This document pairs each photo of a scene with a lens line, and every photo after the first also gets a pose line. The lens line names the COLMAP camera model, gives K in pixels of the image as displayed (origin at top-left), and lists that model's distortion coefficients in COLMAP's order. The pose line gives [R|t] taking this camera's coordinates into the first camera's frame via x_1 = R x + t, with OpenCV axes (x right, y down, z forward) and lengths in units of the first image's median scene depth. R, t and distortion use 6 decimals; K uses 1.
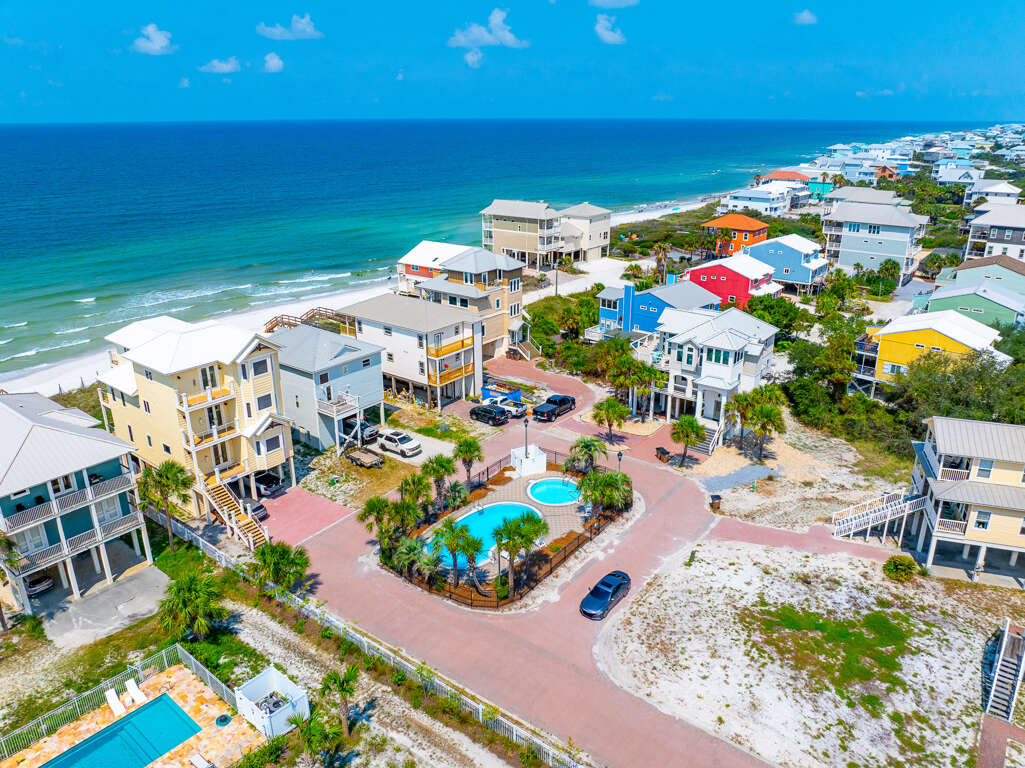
lens RADIAL K [[725.7, 0, 518.0], [0, 725.7, 380.7], [0, 0, 1]] dist [-0.038823, 0.002223]
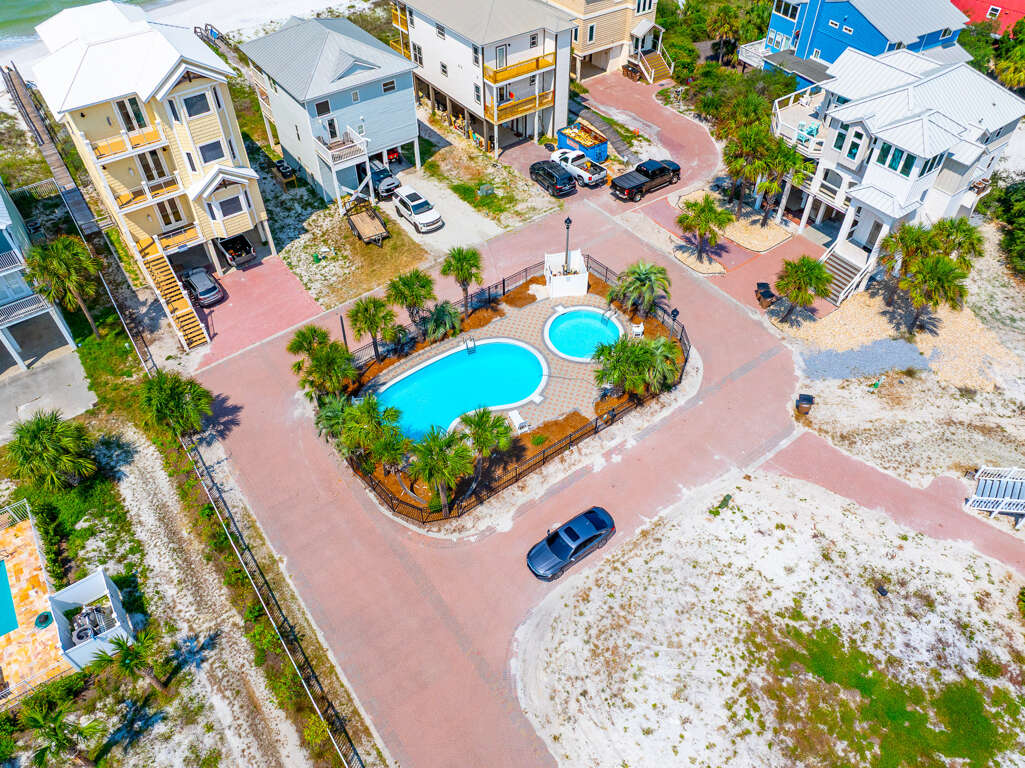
lens RADIAL K [[725.7, 0, 518.0], [0, 725.7, 380.7], [0, 0, 1]] dist [-0.038823, 0.002223]
pose [[0.959452, 0.204097, -0.194412, 0.122510], [-0.096029, 0.885136, 0.455316, -0.111524], [0.265010, -0.418184, 0.868845, 0.303588]]
